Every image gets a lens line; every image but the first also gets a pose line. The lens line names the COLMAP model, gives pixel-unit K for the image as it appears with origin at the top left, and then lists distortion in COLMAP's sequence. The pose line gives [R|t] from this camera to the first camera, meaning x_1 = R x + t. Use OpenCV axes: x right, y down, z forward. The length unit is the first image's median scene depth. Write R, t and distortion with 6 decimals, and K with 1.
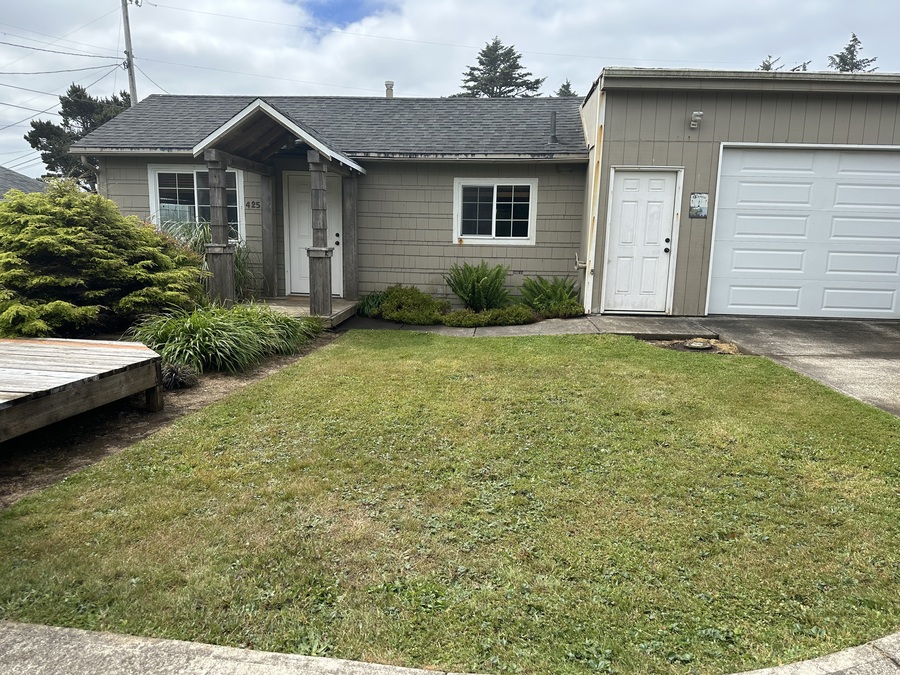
lens RADIAL K [[627.6, 0, 448.5], [0, 627.6, 342.6], [0, 0, 1]] dist [0.064359, -0.001346]
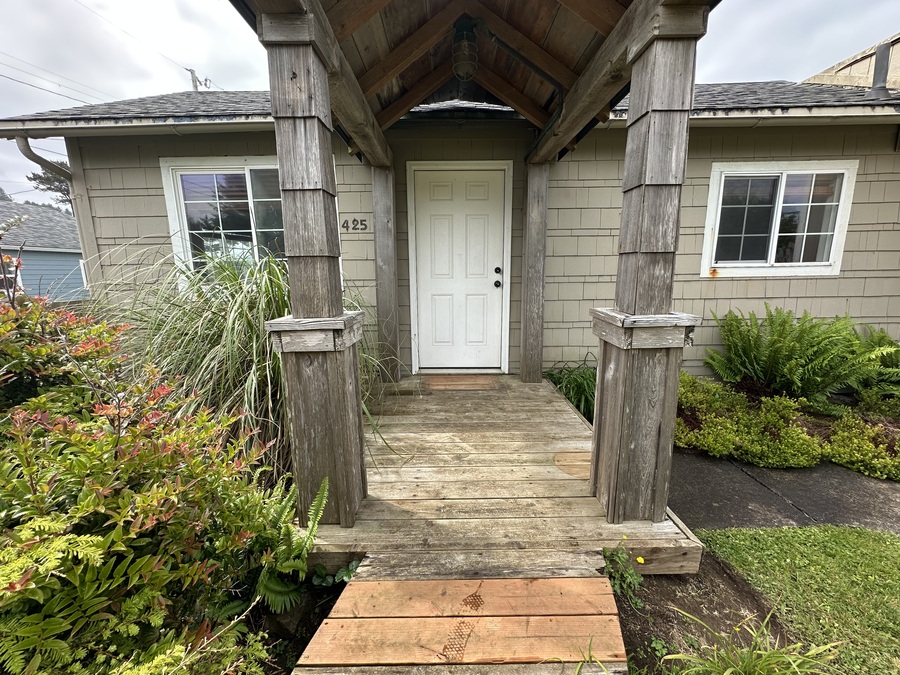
lens RADIAL K [[356.5, 0, 448.7], [0, 356.5, 336.3], [0, 0, 1]] dist [-0.013022, -0.000666]
pose [[0.995539, -0.055402, 0.076377, -0.261943], [0.053725, 0.998271, 0.023844, -0.123808], [-0.077566, -0.019634, 0.996794, 0.692197]]
